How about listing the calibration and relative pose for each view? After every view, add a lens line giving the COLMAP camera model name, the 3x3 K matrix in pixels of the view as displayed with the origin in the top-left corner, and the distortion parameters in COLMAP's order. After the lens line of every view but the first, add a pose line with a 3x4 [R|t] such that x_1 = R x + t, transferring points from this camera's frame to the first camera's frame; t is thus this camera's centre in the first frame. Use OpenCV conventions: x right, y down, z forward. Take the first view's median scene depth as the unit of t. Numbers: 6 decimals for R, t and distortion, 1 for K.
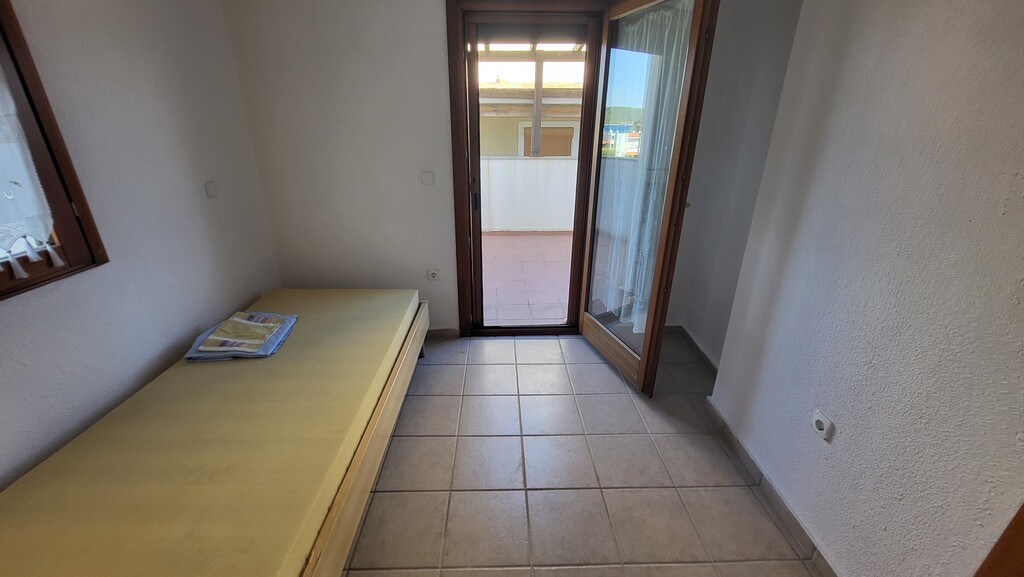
lens RADIAL K [[405.7, 0, 507.1], [0, 405.7, 284.5], [0, 0, 1]] dist [0.000216, -0.000492]
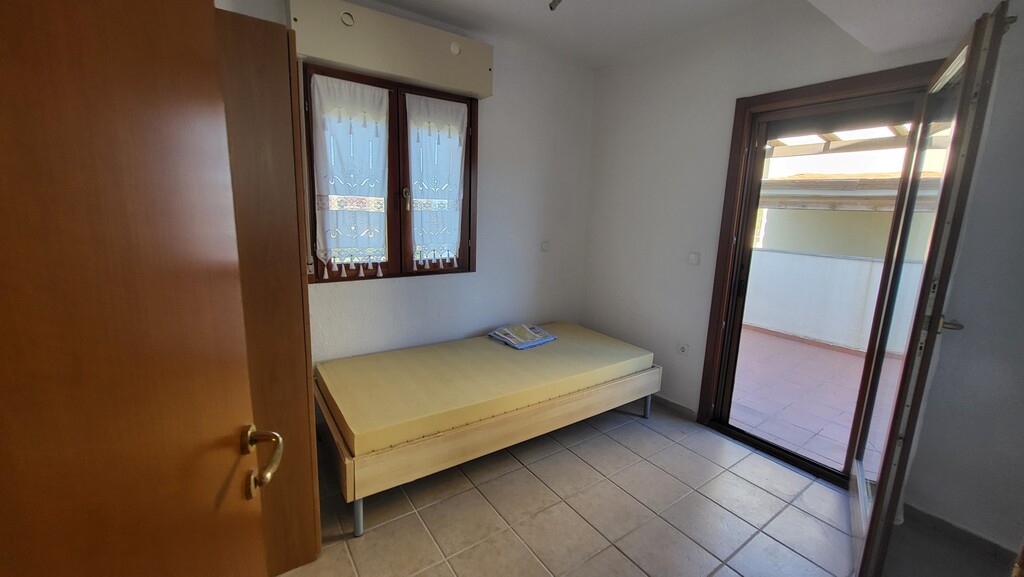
lens RADIAL K [[405.7, 0, 509.4], [0, 405.7, 283.0], [0, 0, 1]] dist [0.000216, -0.000492]
pose [[0.564287, 0.172583, -0.807338, 0.441982], [-0.339680, 0.939832, -0.036512, 0.007279], [0.752461, 0.294840, 0.588958, 0.001031]]
